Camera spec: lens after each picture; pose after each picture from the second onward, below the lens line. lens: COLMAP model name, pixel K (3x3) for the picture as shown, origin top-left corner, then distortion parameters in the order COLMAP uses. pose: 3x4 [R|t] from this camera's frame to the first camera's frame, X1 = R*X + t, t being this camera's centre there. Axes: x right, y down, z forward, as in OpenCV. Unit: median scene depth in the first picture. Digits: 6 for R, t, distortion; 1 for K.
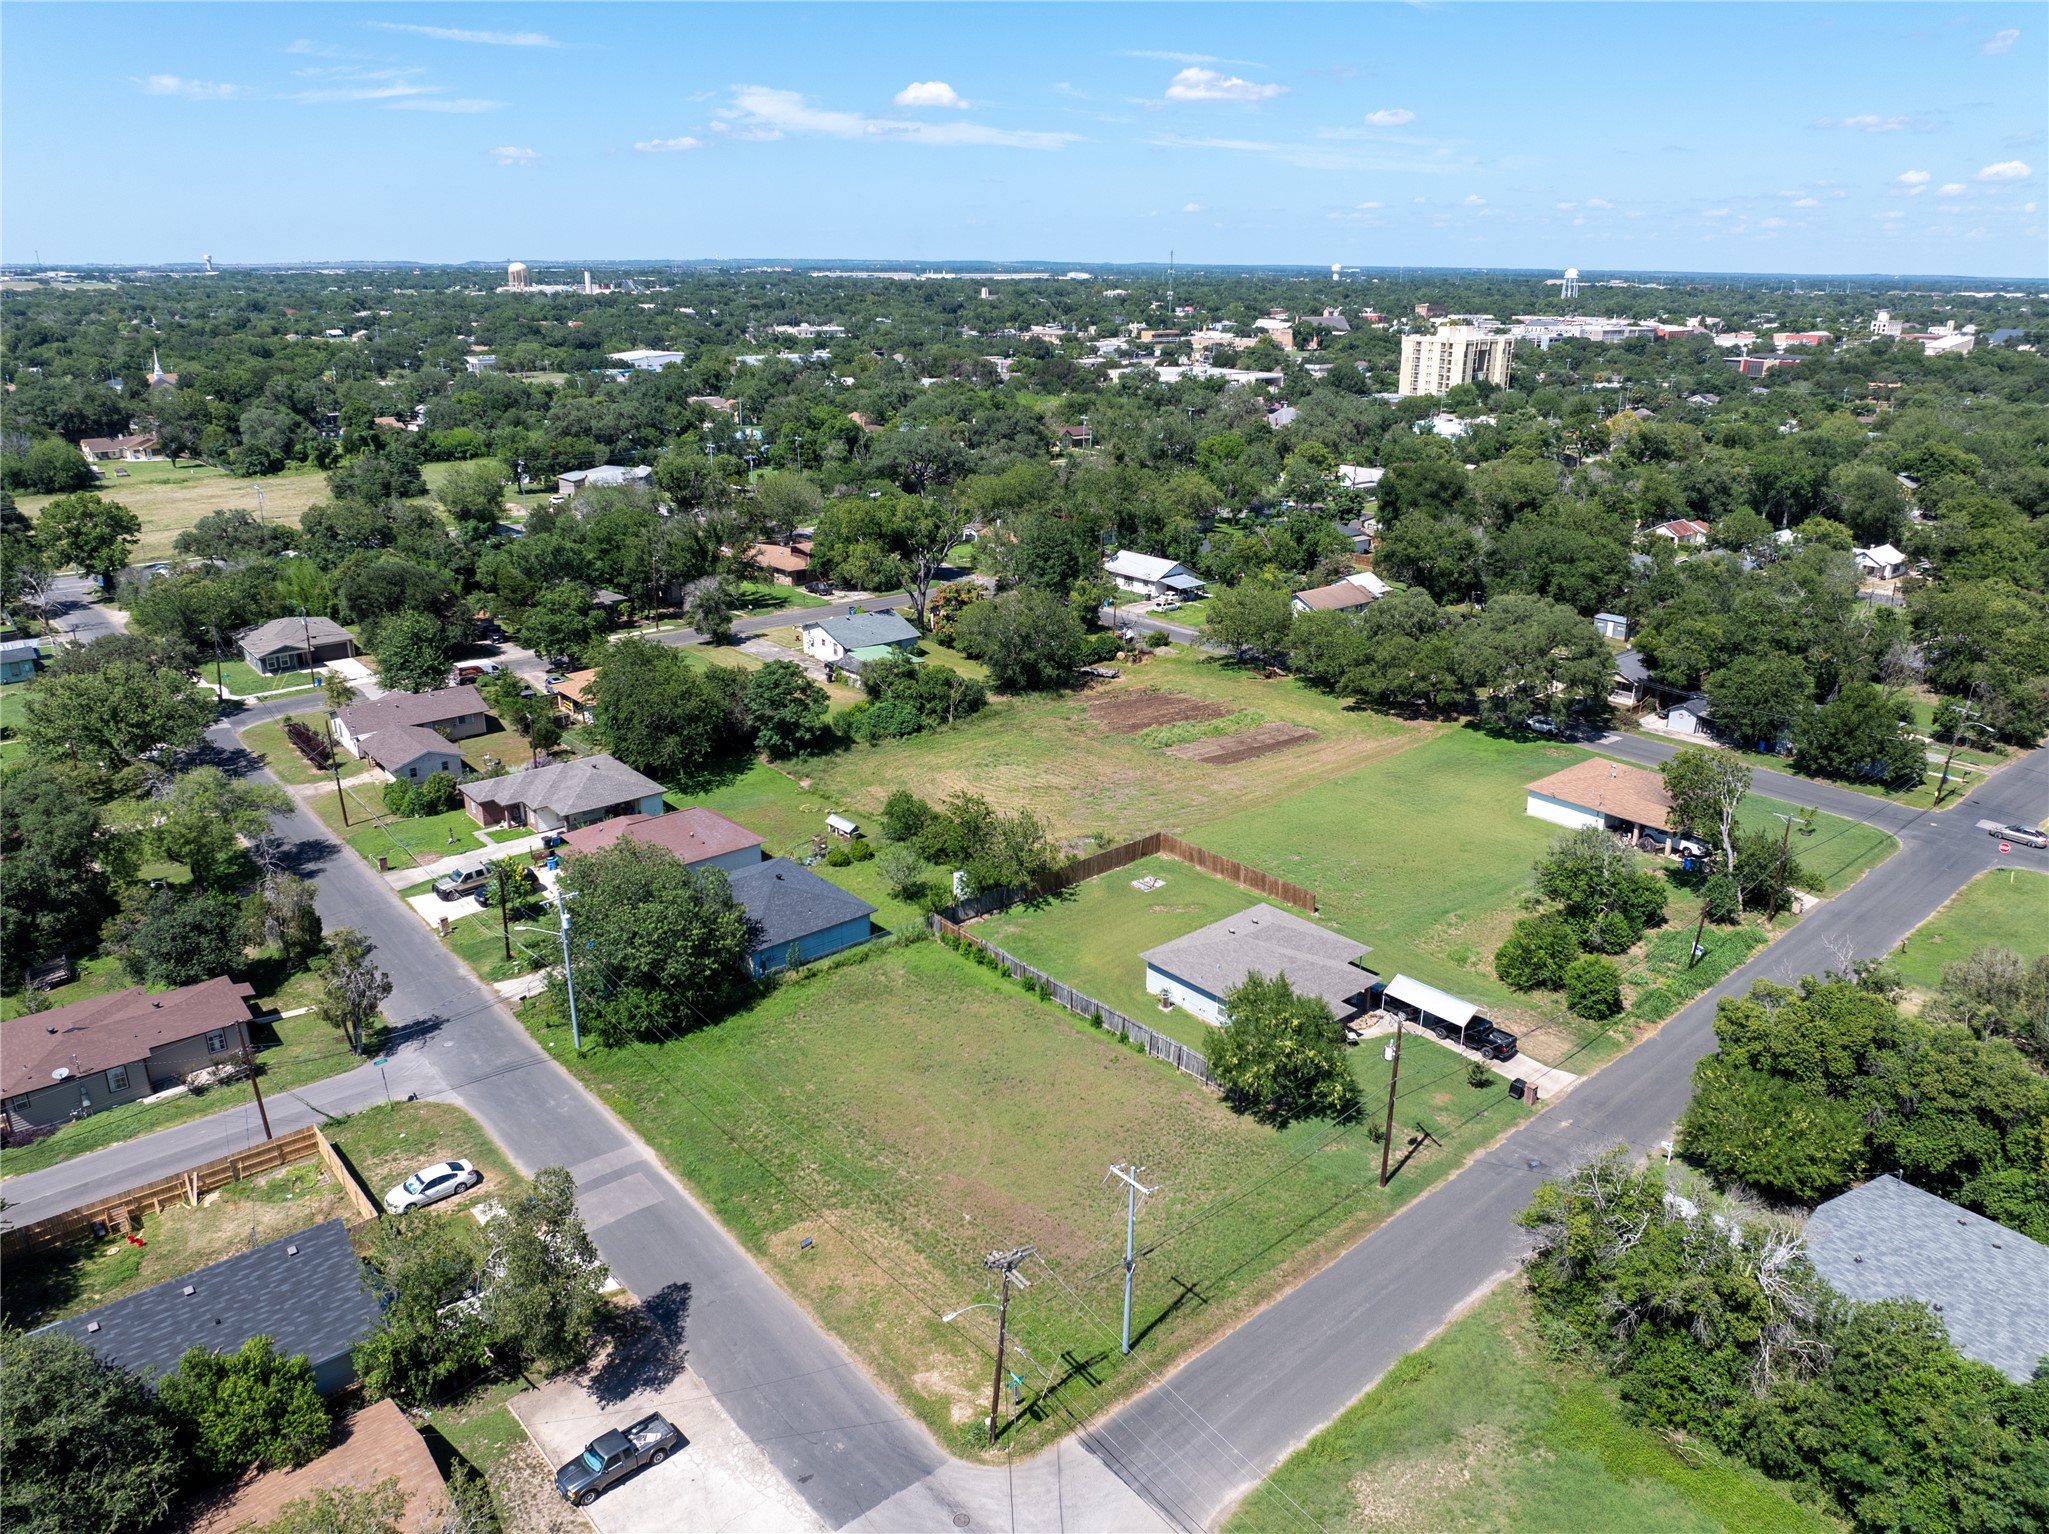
lens RADIAL K [[1454.6, 0, 1036.5], [0, 1454.6, 748.7], [0, 0, 1]] dist [-0.021985, 0.003417]
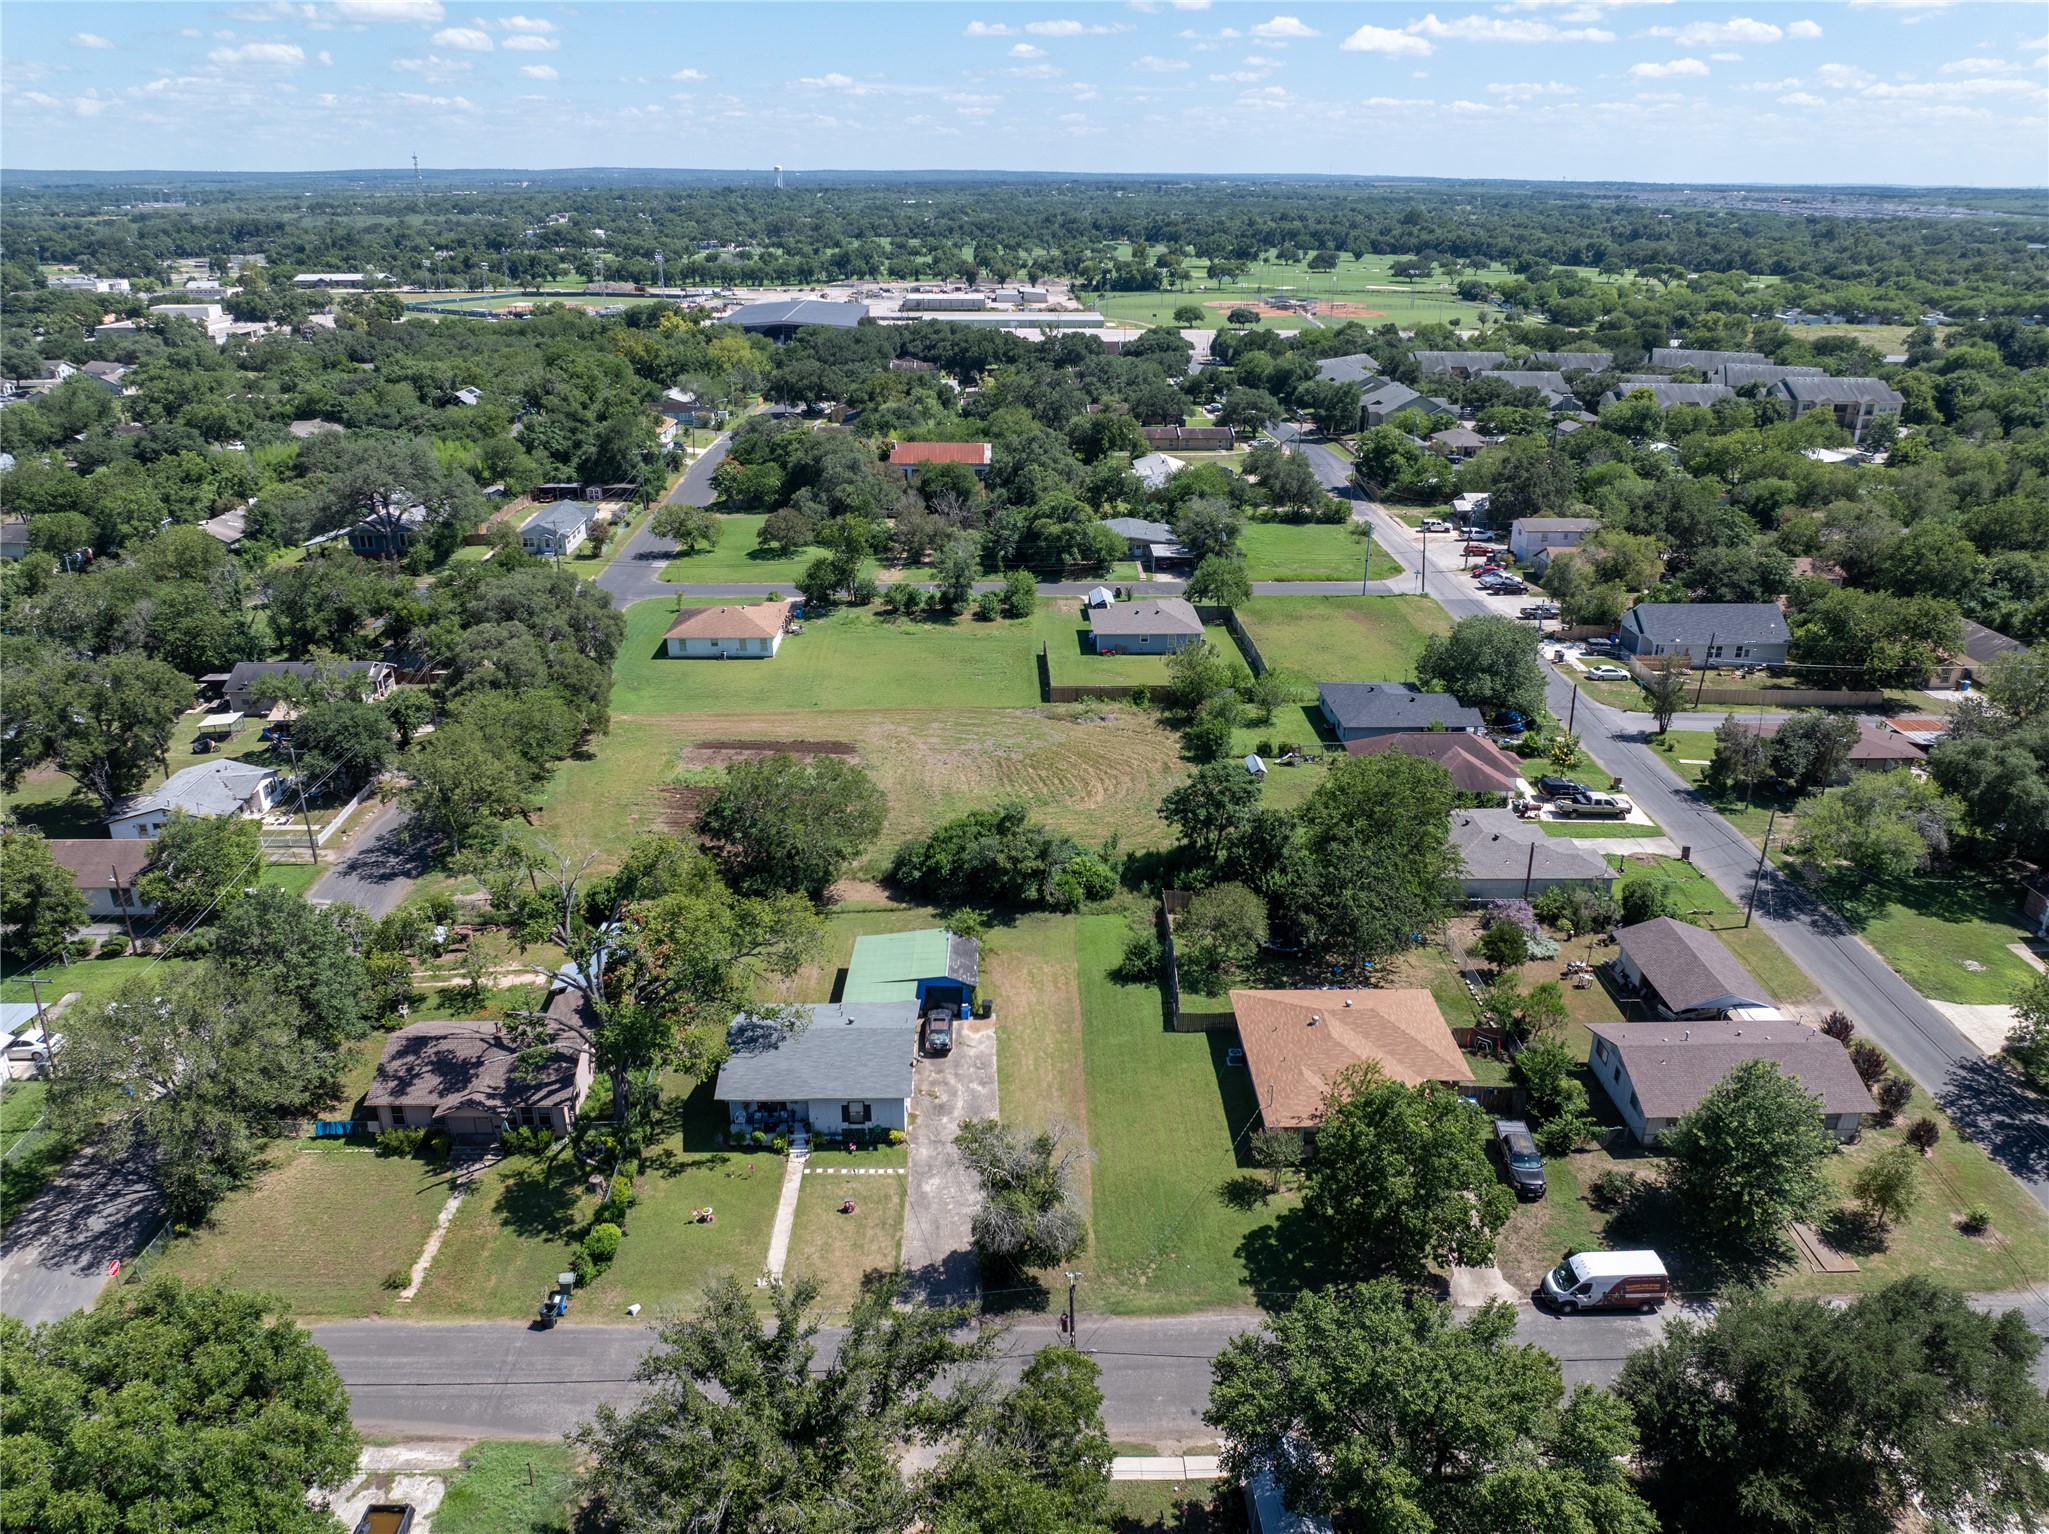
lens RADIAL K [[1437.6, 0, 1031.8], [0, 1437.6, 767.4], [0, 0, 1]] dist [-0.034961, 0.003748]
pose [[-0.775768, -0.248859, 0.579873, -0.352522], [0.199985, 0.774616, 0.599980, -0.349698], [-0.598489, 0.581411, -0.551155, 0.954398]]
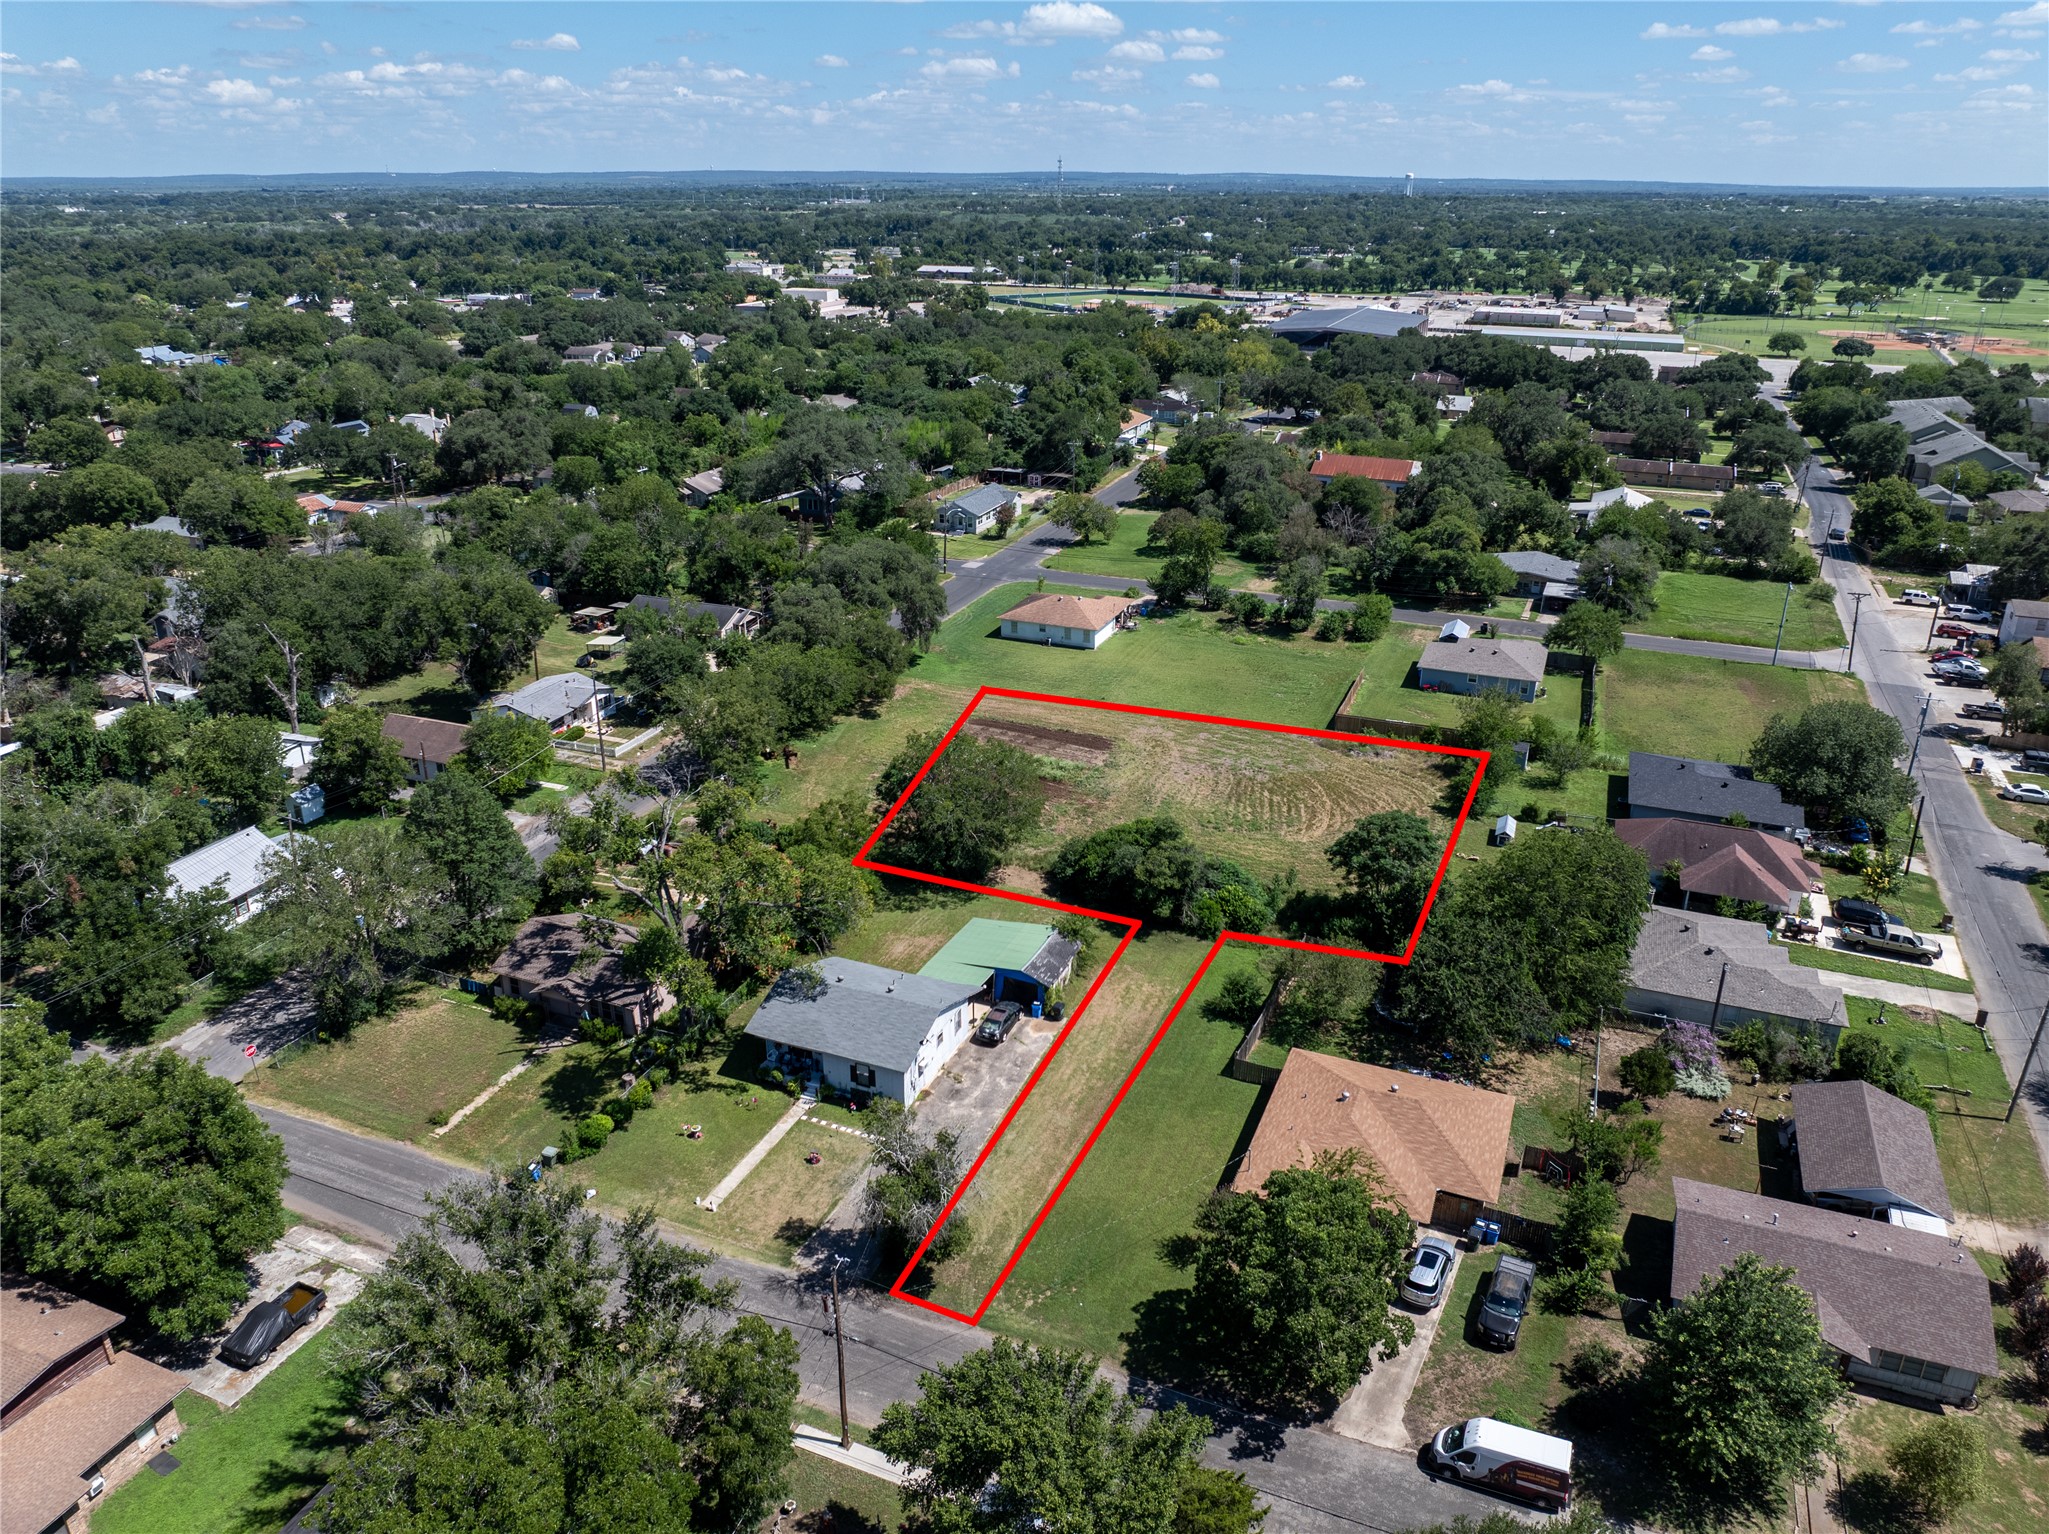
lens RADIAL K [[1437.6, 0, 1031.8], [0, 1437.6, 767.4], [0, 0, 1]] dist [-0.034961, 0.003748]
pose [[-0.458110, -0.344865, 0.819270, -0.433792], [0.285337, 0.815843, 0.502974, -0.315839], [-0.841854, 0.464186, -0.275343, 0.857924]]
